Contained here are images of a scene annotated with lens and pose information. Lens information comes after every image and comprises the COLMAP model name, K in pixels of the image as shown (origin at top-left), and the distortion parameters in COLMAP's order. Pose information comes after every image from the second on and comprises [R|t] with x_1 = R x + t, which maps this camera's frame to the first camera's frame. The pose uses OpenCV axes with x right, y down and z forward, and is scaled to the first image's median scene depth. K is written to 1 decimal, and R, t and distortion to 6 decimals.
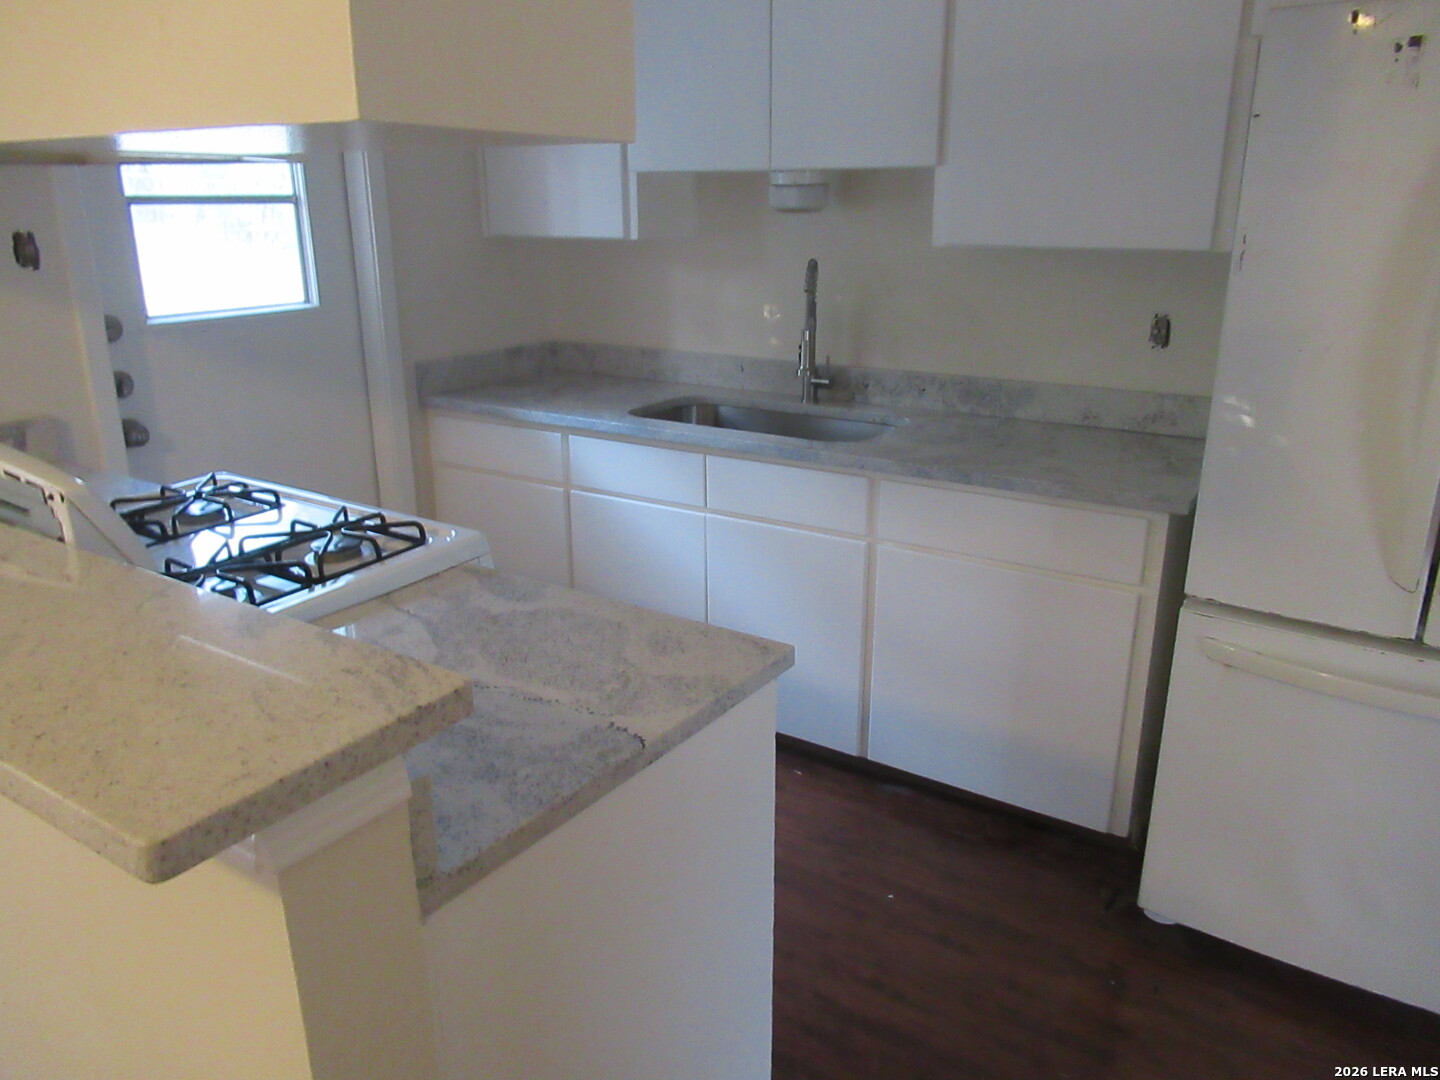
lens RADIAL K [[1059.6, 0, 720.0], [0, 1059.6, 540.0], [0, 0, 1]] dist [-0.006906, -0.003969]
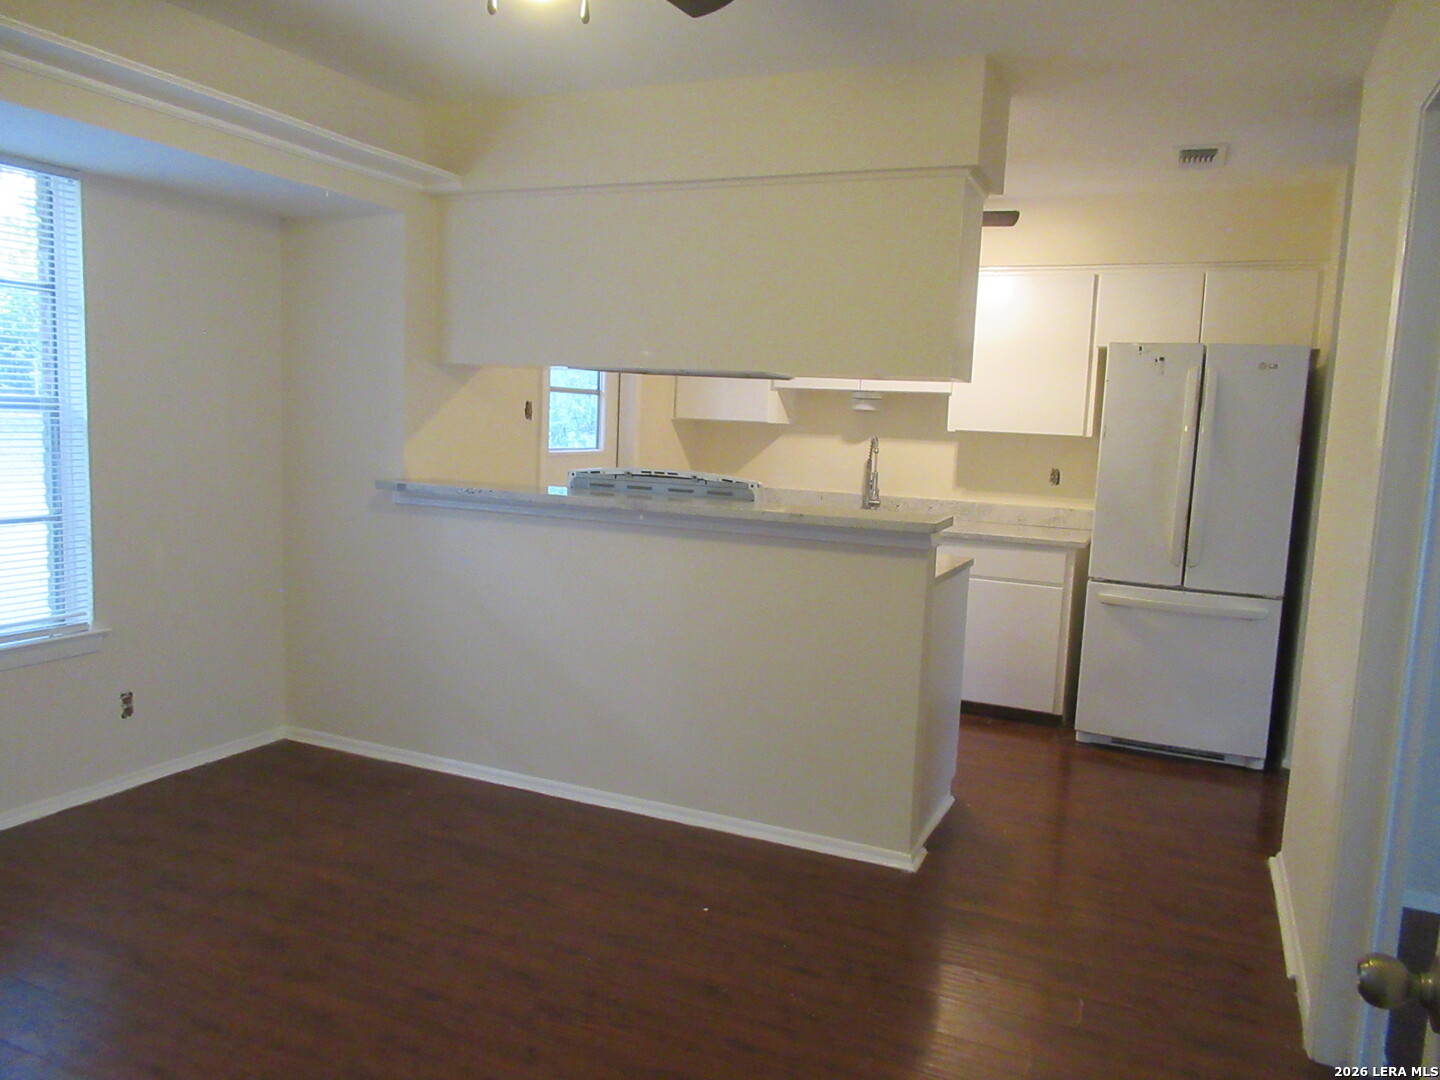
lens RADIAL K [[1020.9, 0, 733.0], [0, 1020.9, 539.0], [0, 0, 1]] dist [-0.005918, -0.001215]
pose [[0.985750, 0.027600, 0.165936, -0.469928], [0.004084, 0.982231, -0.187633, 0.260038], [-0.168166, 0.185637, 0.968121, -0.701620]]
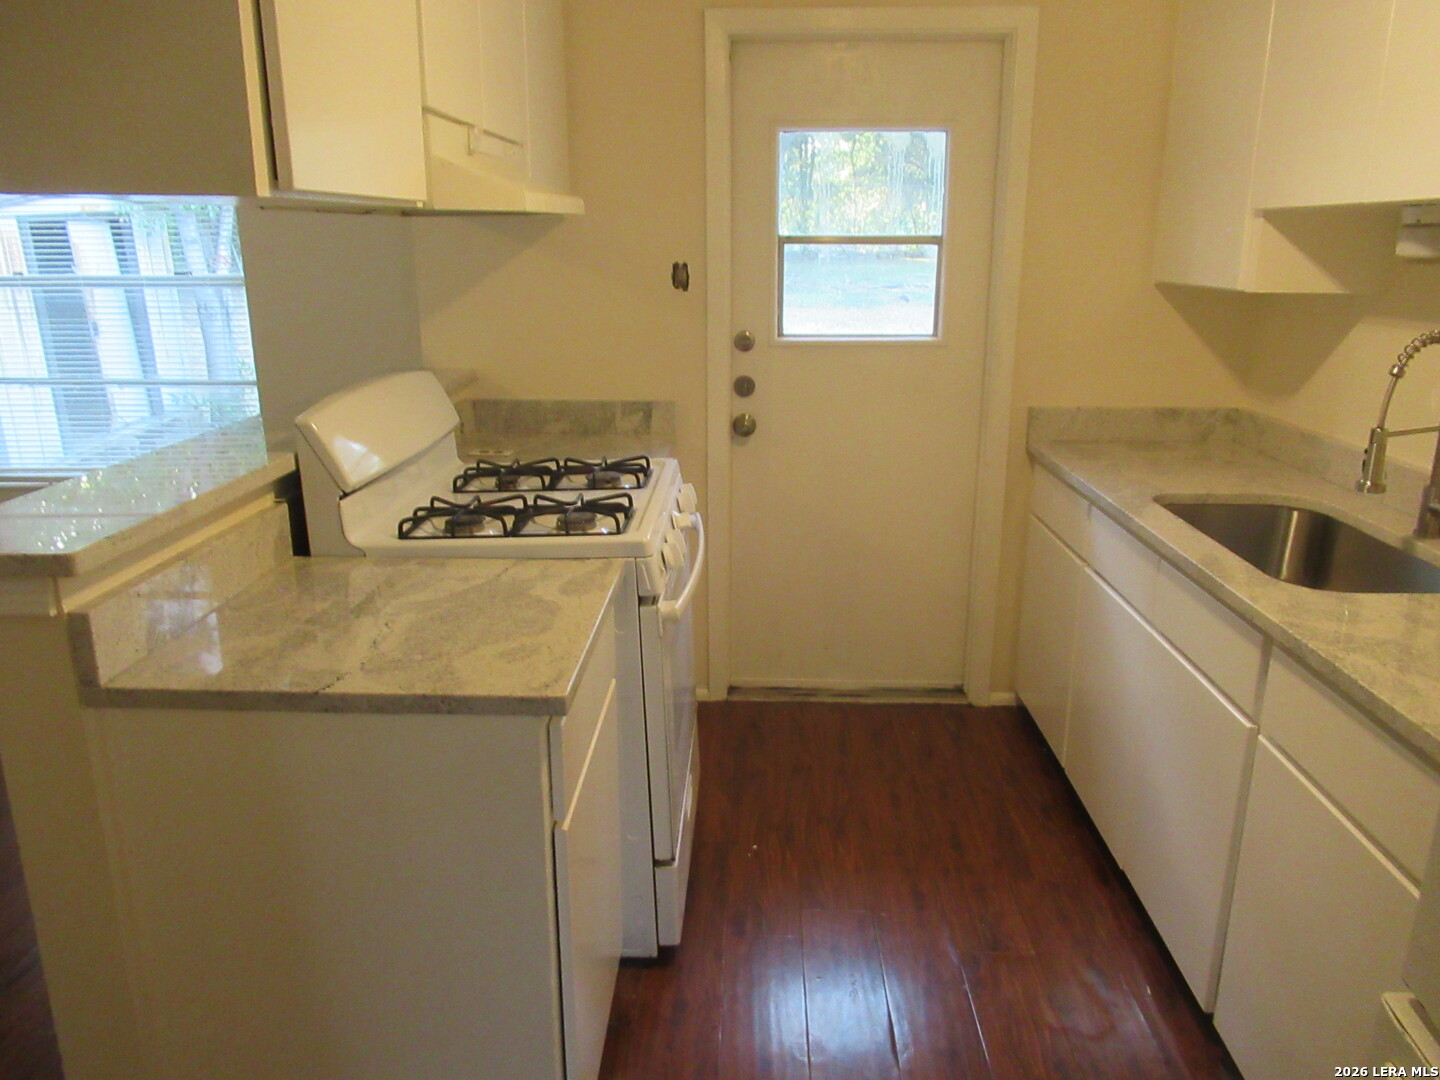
lens RADIAL K [[1085.3, 0, 744.5], [0, 1085.3, 540.5], [0, 0, 1]] dist [-0.007440, -0.003704]
pose [[0.536160, 0.230109, -0.812147, 0.459249], [-0.262686, 0.959837, 0.098536, -0.087631], [0.802203, 0.160509, 0.575072, 0.261959]]
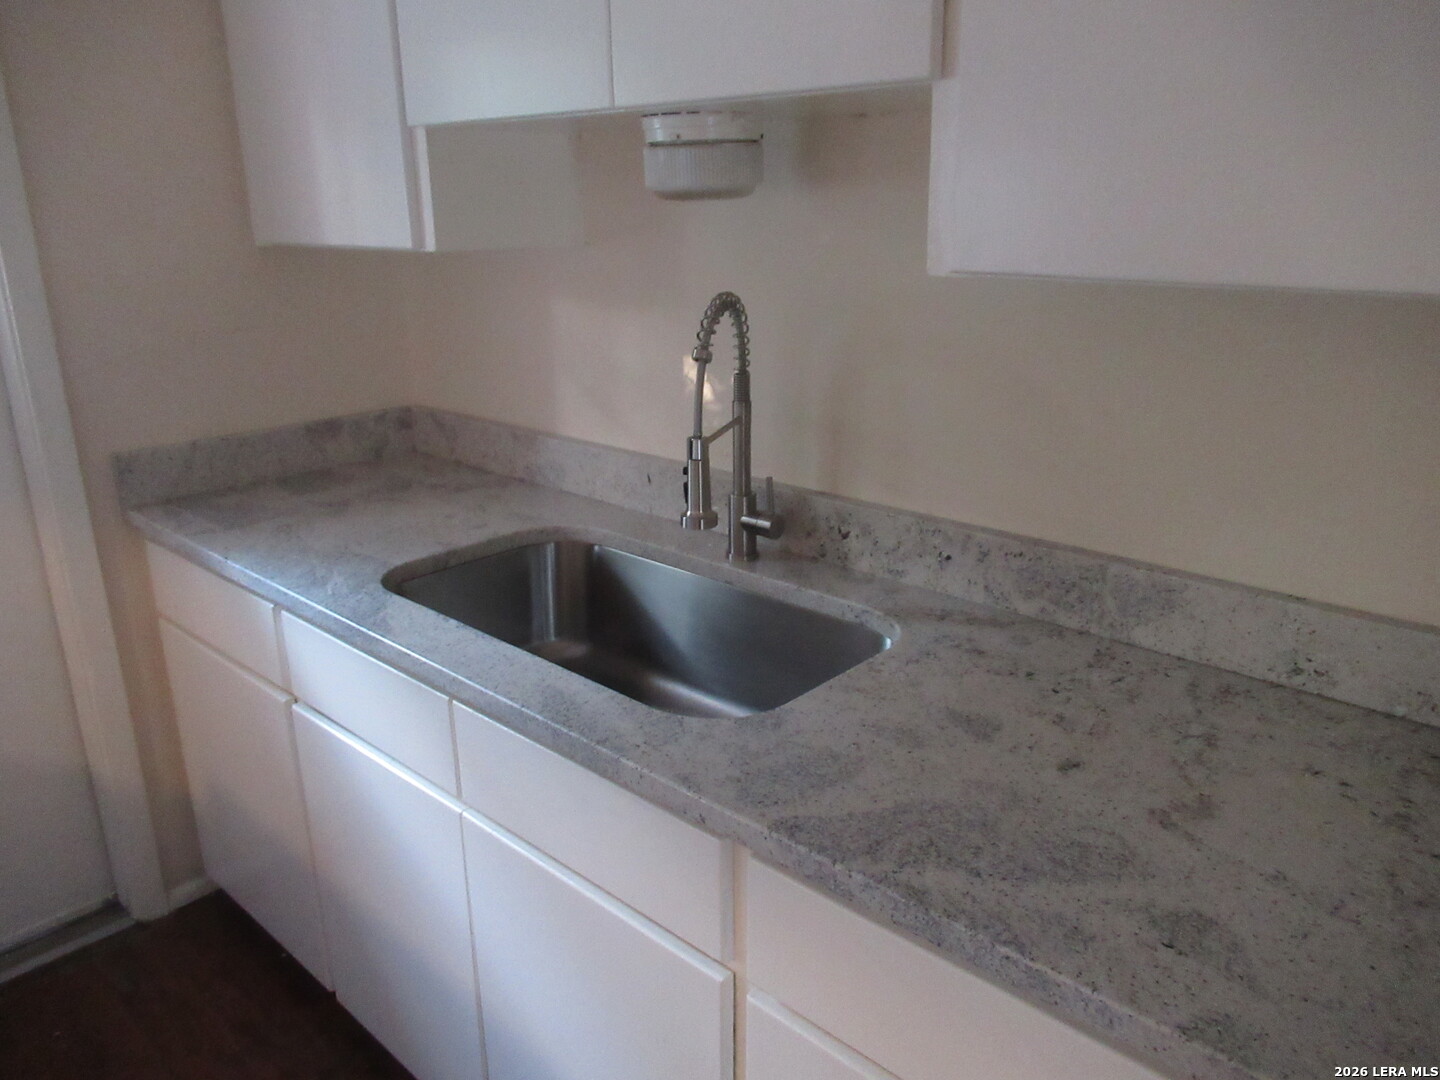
lens RADIAL K [[1045.3, 0, 720.0], [0, 1045.3, 540.0], [0, 0, 1]] dist [-0.016796, 0.000051]
pose [[0.984848, 0.049095, -0.166327, 0.176018], [-0.048495, 0.998794, 0.007666, -0.155649], [0.166502, 0.000516, 0.986041, 0.525435]]
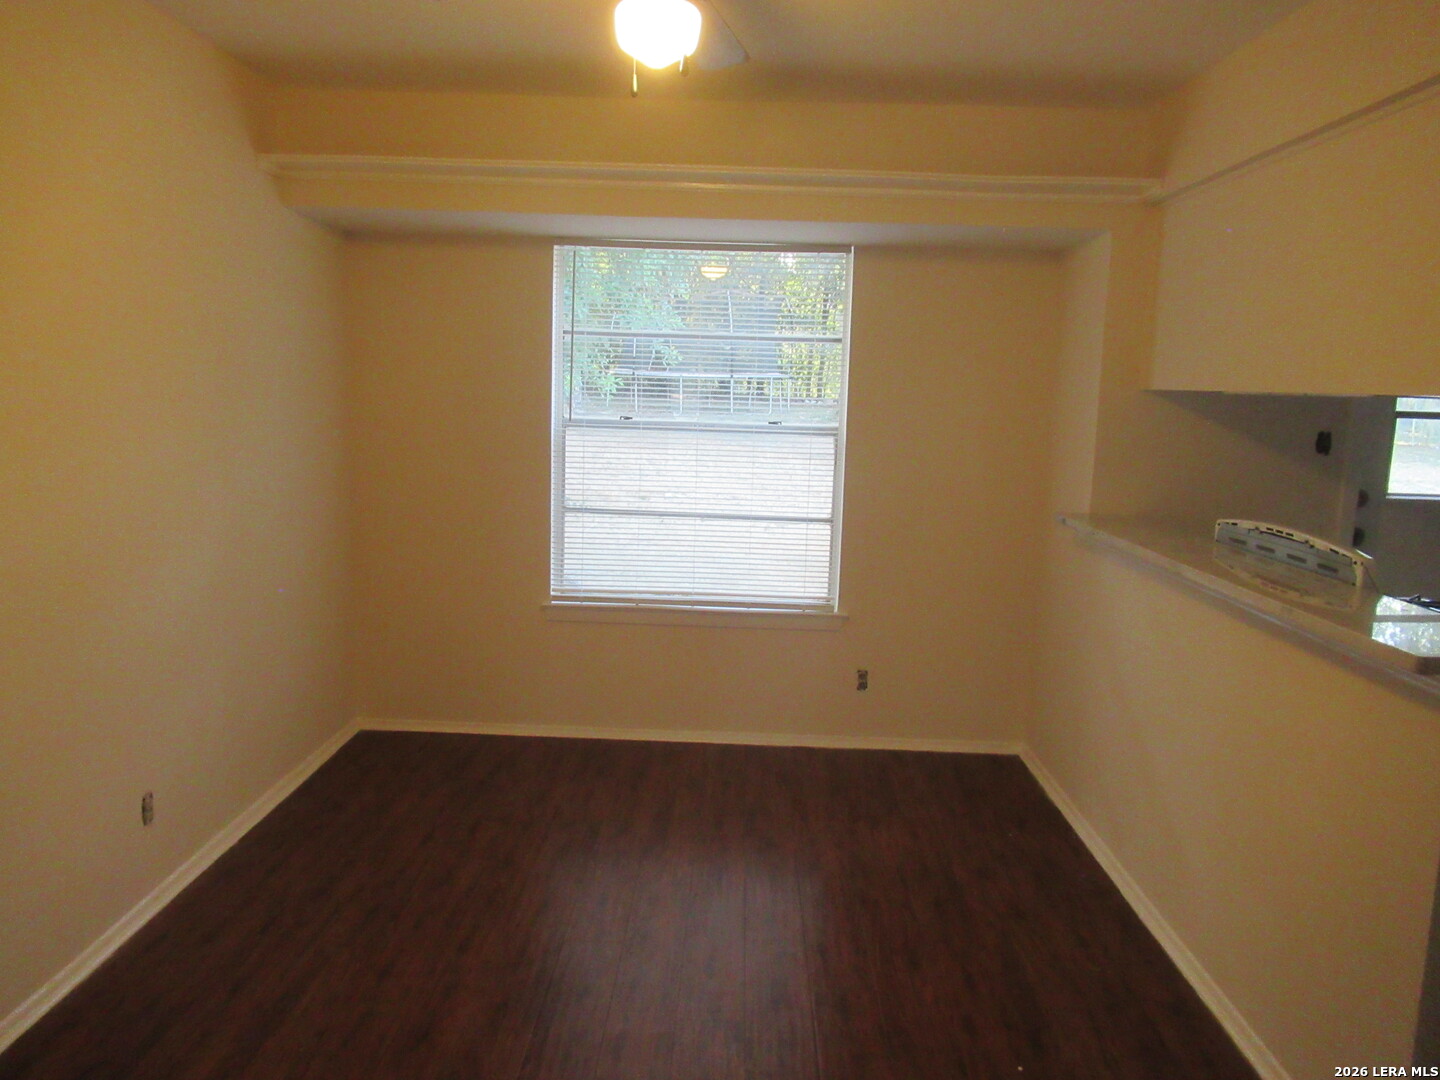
lens RADIAL K [[1059.6, 0, 720.0], [0, 1059.6, 540.0], [0, 0, 1]] dist [-0.006906, -0.003969]
pose [[0.538649, 0.141681, -0.830532, 0.149537], [-0.287844, 0.957392, -0.023361, 0.125976], [0.791835, 0.251647, 0.556480, -0.433178]]
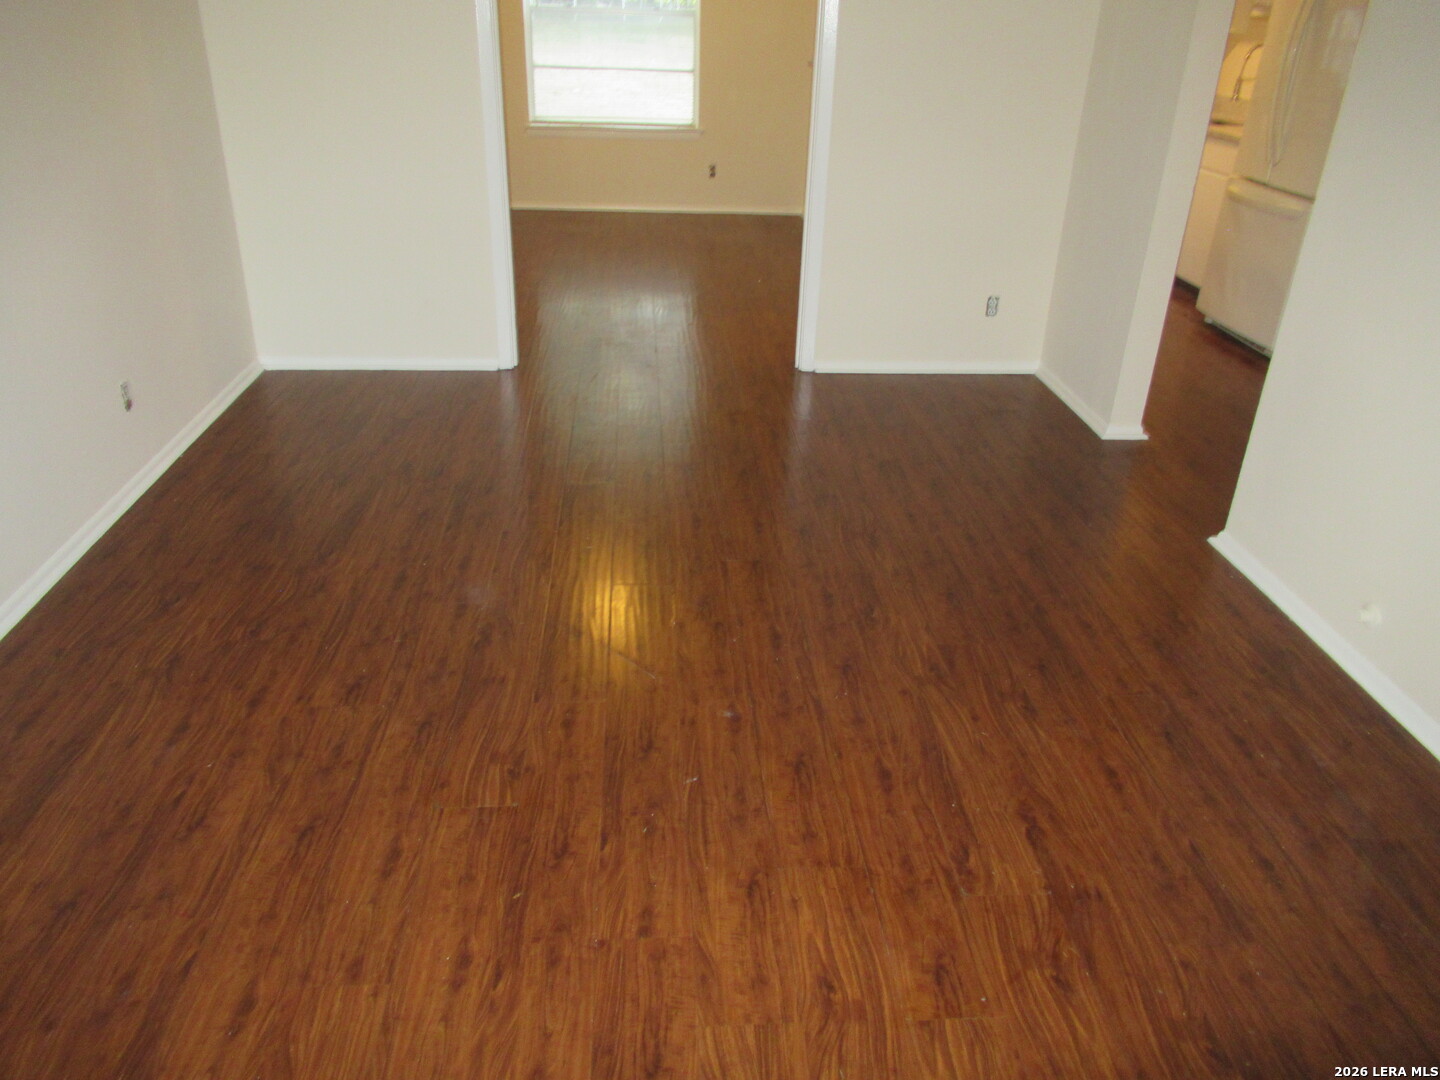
lens RADIAL K [[1118.1, 0, 720.0], [0, 1118.1, 540.0], [0, 0, 1]] dist [0.054962, -0.177921]
pose [[0.613494, 0.364710, -0.700437, 1.342409], [-0.278621, 0.929892, 0.240148, 0.402433], [0.738915, 0.047827, 0.672099, -1.206805]]
